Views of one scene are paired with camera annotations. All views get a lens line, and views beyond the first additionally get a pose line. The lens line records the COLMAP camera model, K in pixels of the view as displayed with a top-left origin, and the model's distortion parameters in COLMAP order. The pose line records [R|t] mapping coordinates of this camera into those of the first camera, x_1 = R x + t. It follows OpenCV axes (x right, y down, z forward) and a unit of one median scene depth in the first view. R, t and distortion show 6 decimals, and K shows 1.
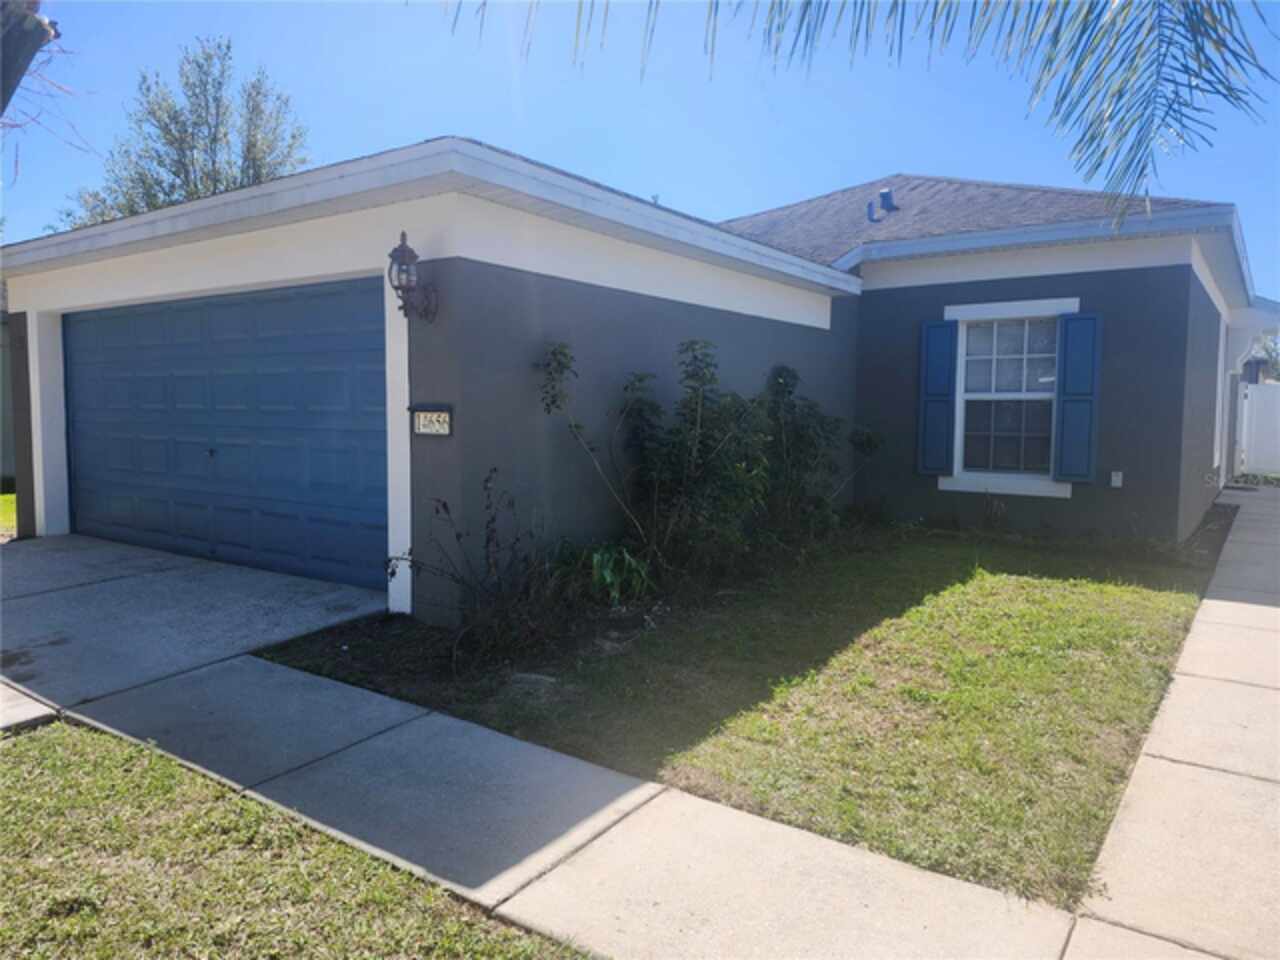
lens RADIAL K [[862.1, 0, 621.1], [0, 862.1, 470.4], [0, 0, 1]] dist [0.052370, -0.067127]
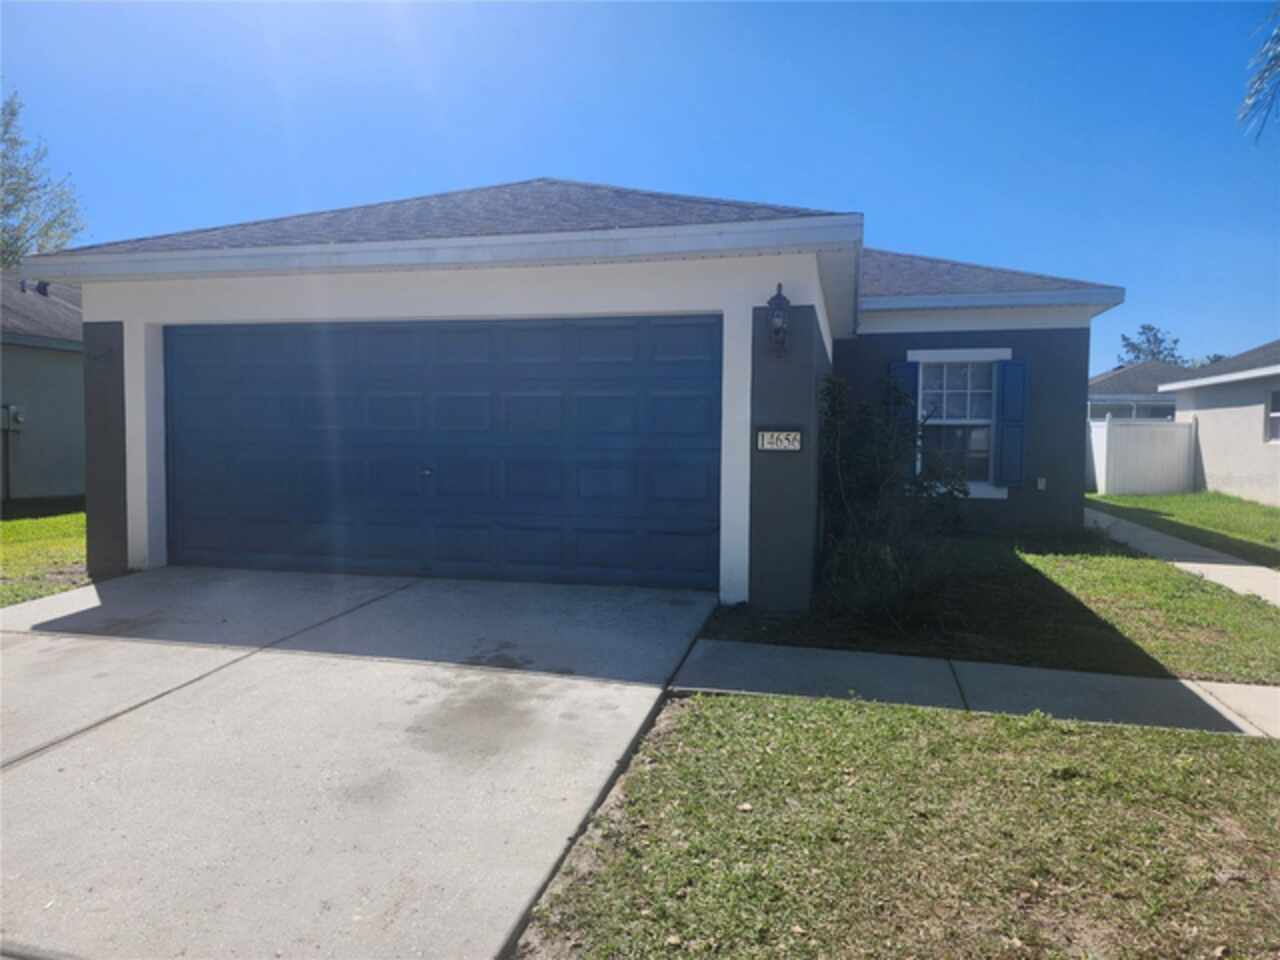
lens RADIAL K [[871.4, 0, 622.4], [0, 871.4, 478.0], [0, 0, 1]] dist [0.032431, -0.042703]
pose [[0.931130, -0.017808, 0.364253, -0.765484], [0.025444, 0.999545, -0.016174, 0.009559], [-0.363799, 0.024328, 0.931160, -0.041920]]
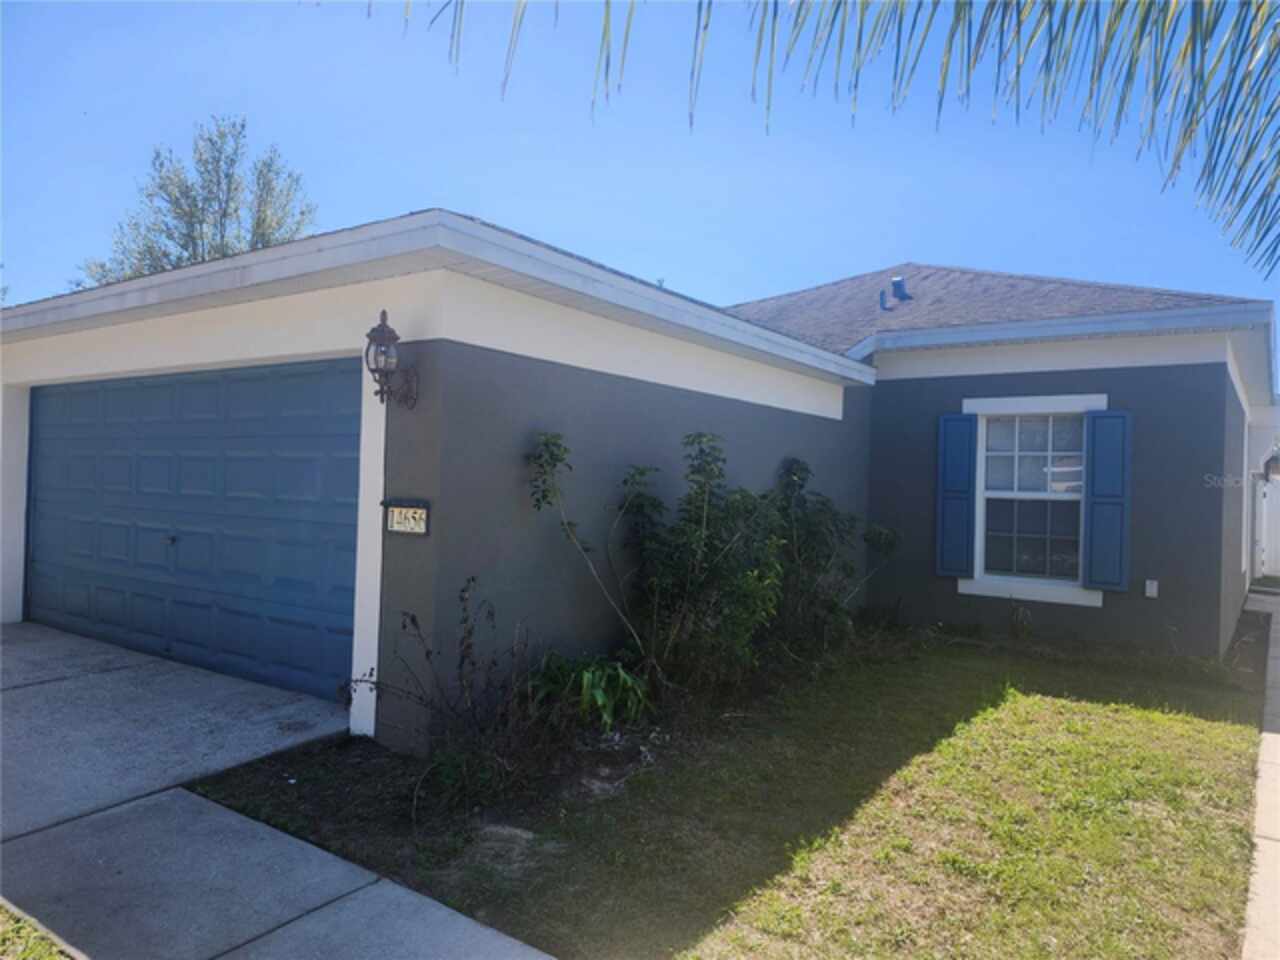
lens RADIAL K [[871.4, 0, 622.4], [0, 871.4, 478.0], [0, 0, 1]] dist [0.032431, -0.042703]
pose [[0.999735, 0.023008, 0.000502, 0.002171], [-0.022890, 0.996392, -0.081724, -0.026072], [-0.002380, 0.081691, 0.996655, 0.085174]]
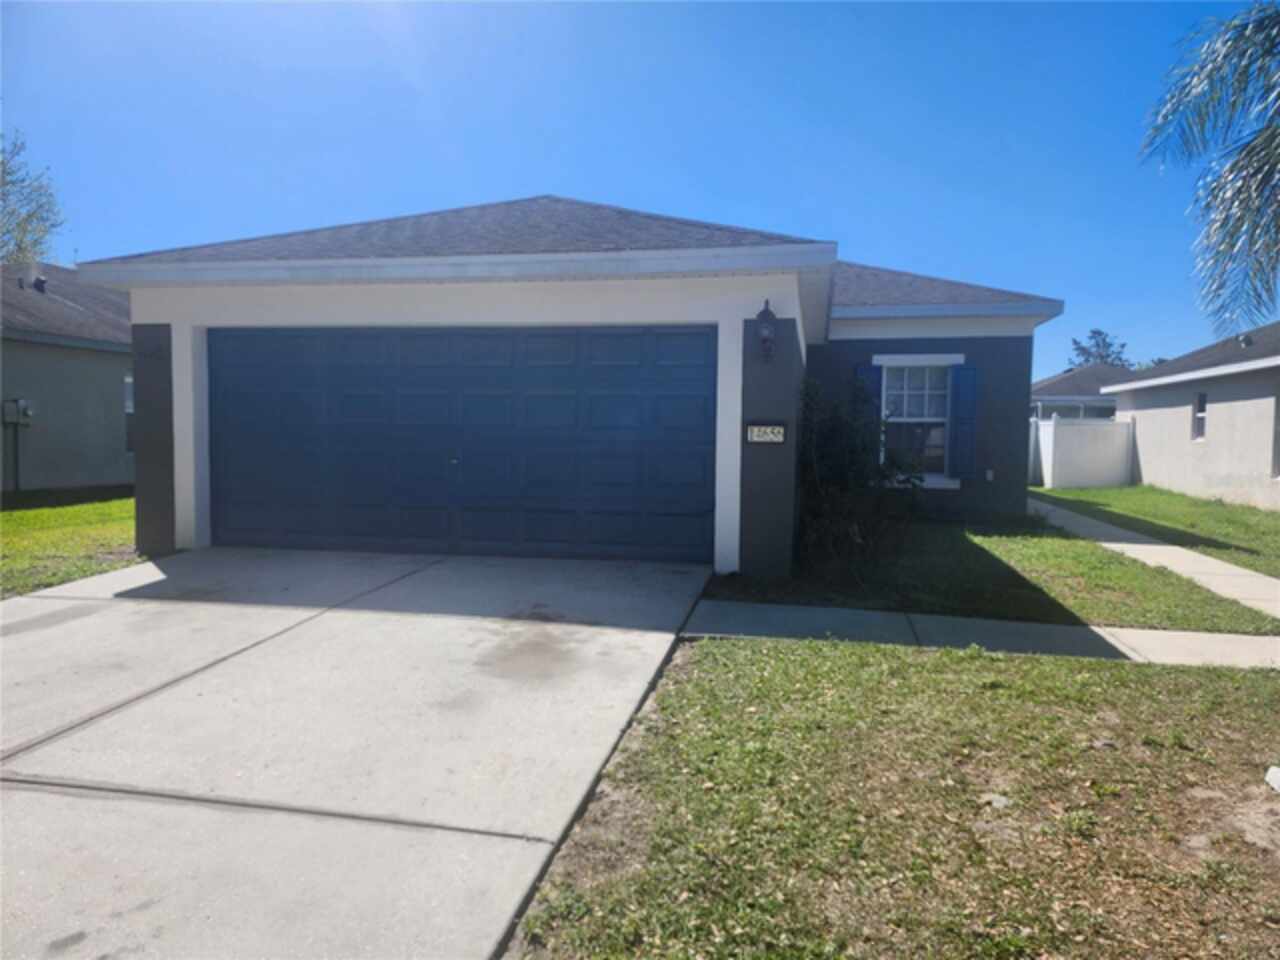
lens RADIAL K [[850.0, 0, 637.4], [0, 850.0, 489.4], [0, 0, 1]] dist [0.041256, -0.043562]
pose [[0.912604, -0.023417, 0.408174, -0.867135], [0.024754, 0.999692, 0.002007, 0.024303], [-0.408095, 0.008272, 0.912902, -0.160125]]
